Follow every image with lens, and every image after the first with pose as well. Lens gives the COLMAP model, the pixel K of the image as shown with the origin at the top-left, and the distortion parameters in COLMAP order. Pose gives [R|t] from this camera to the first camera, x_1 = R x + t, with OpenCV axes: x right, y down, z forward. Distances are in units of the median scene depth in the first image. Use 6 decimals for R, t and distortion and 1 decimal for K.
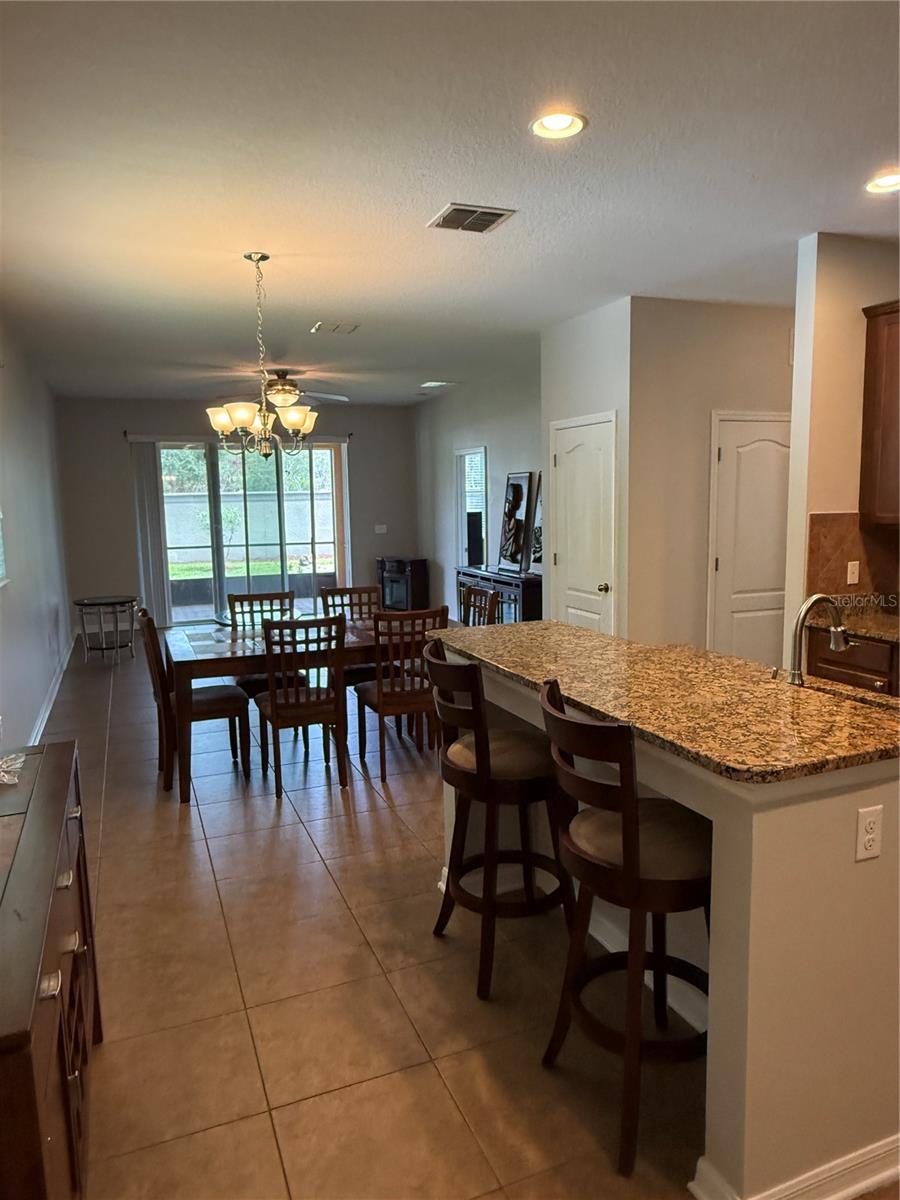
lens RADIAL K [[810.4, 0, 448.7], [0, 810.4, 595.2], [0, 0, 1]] dist [0.000415, 0.003094]
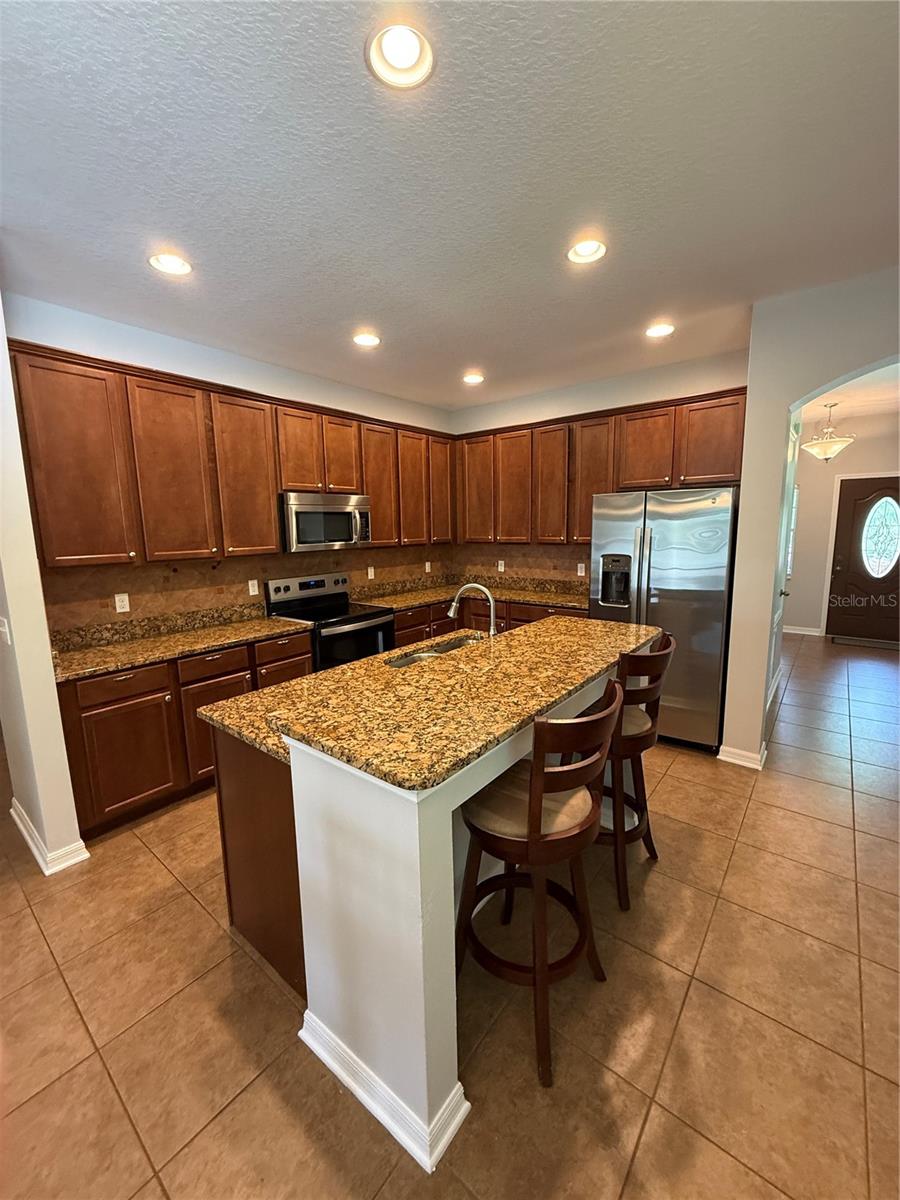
lens RADIAL K [[477.0, 0, 450.0], [0, 477.0, 600.0], [0, 0, 1]] dist [-0.000668, 0.000058]
pose [[-0.484946, -0.107844, 0.867869, -0.428783], [0.135491, 0.971121, 0.196384, -0.184096], [-0.863985, 0.212824, -0.456329, 1.591202]]
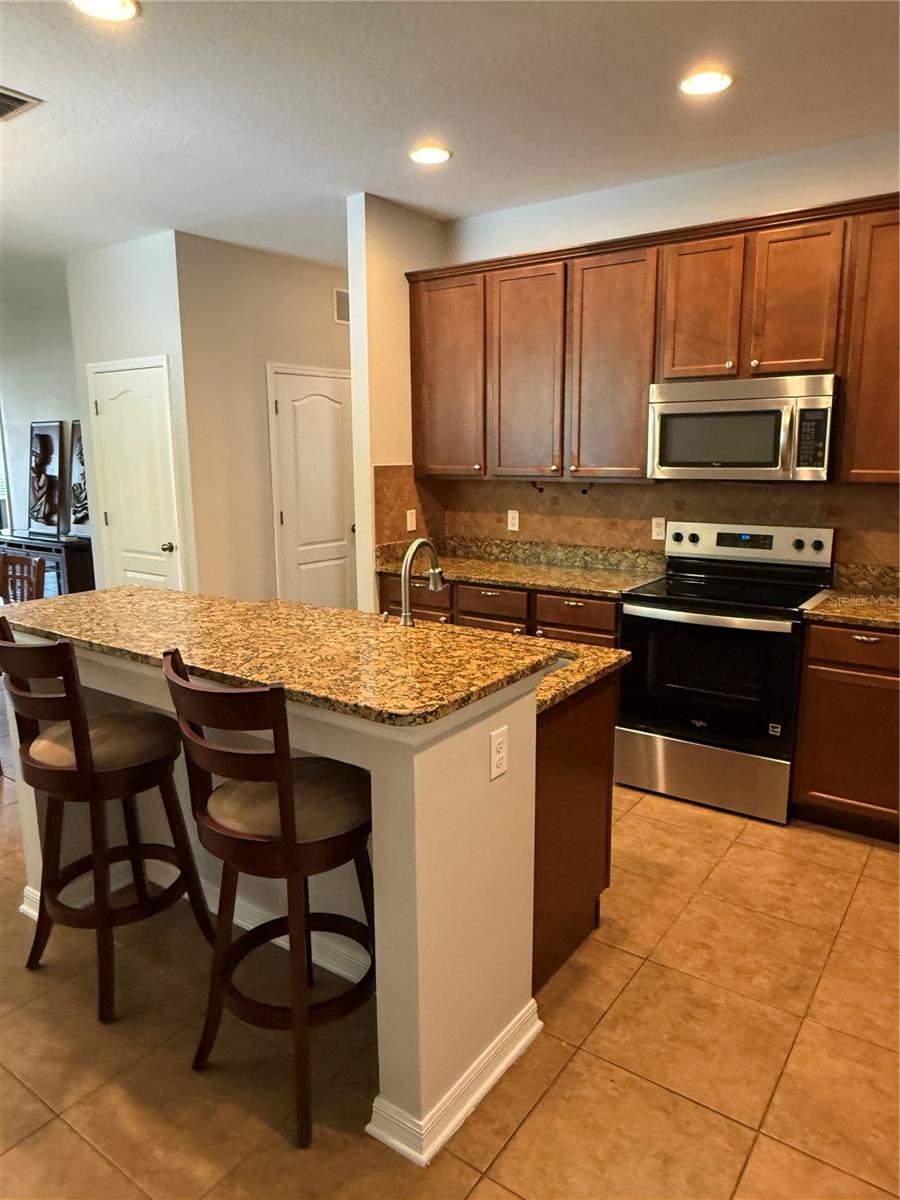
lens RADIAL K [[810.4, 0, 448.7], [0, 810.4, 595.2], [0, 0, 1]] dist [0.000415, 0.003094]
pose [[0.845863, -0.084949, 0.526592, -0.078810], [0.057628, 0.996012, 0.068107, 0.002326], [-0.530277, -0.027263, 0.847386, 0.090737]]
